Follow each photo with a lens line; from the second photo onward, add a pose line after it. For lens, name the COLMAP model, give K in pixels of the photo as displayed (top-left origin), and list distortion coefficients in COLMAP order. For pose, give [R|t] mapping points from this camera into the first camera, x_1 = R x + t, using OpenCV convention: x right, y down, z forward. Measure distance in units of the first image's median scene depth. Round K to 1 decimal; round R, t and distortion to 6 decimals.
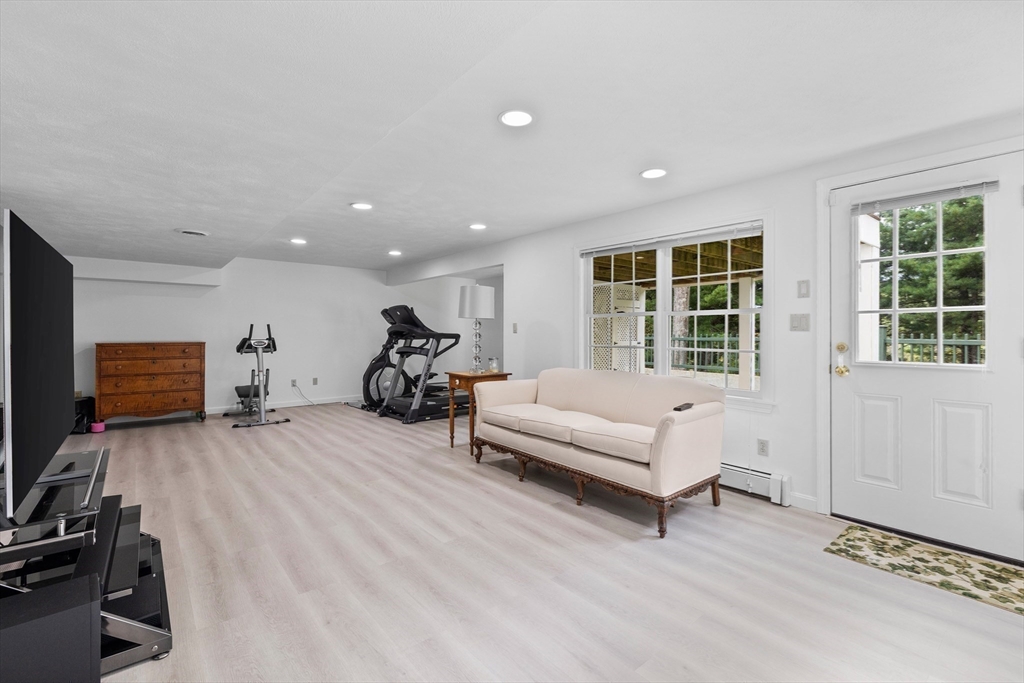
lens RADIAL K [[438.1, 0, 502.3], [0, 438.1, 336.8], [0, 0, 1]] dist [0.009147, 0.000477]
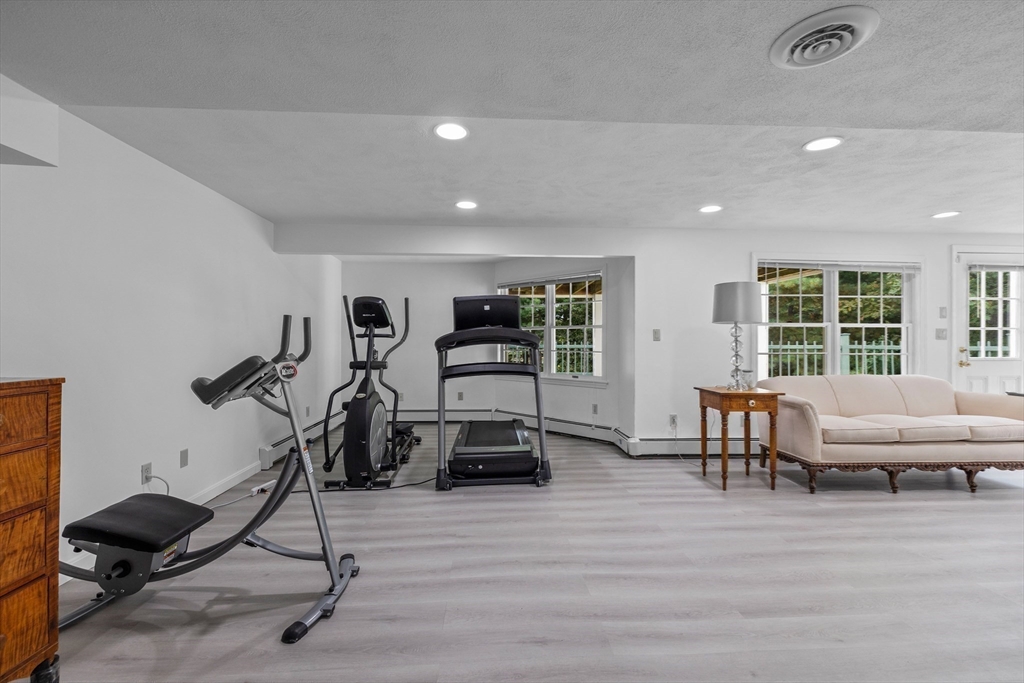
lens RADIAL K [[438.1, 0, 508.5], [0, 438.1, 341.5], [0, 0, 1]] dist [0.009147, 0.000477]
pose [[0.593598, -0.001892, 0.804759, -1.210776], [0.007195, 0.999970, -0.002956, -0.010525], [-0.804729, 0.007545, 0.593594, 1.067835]]
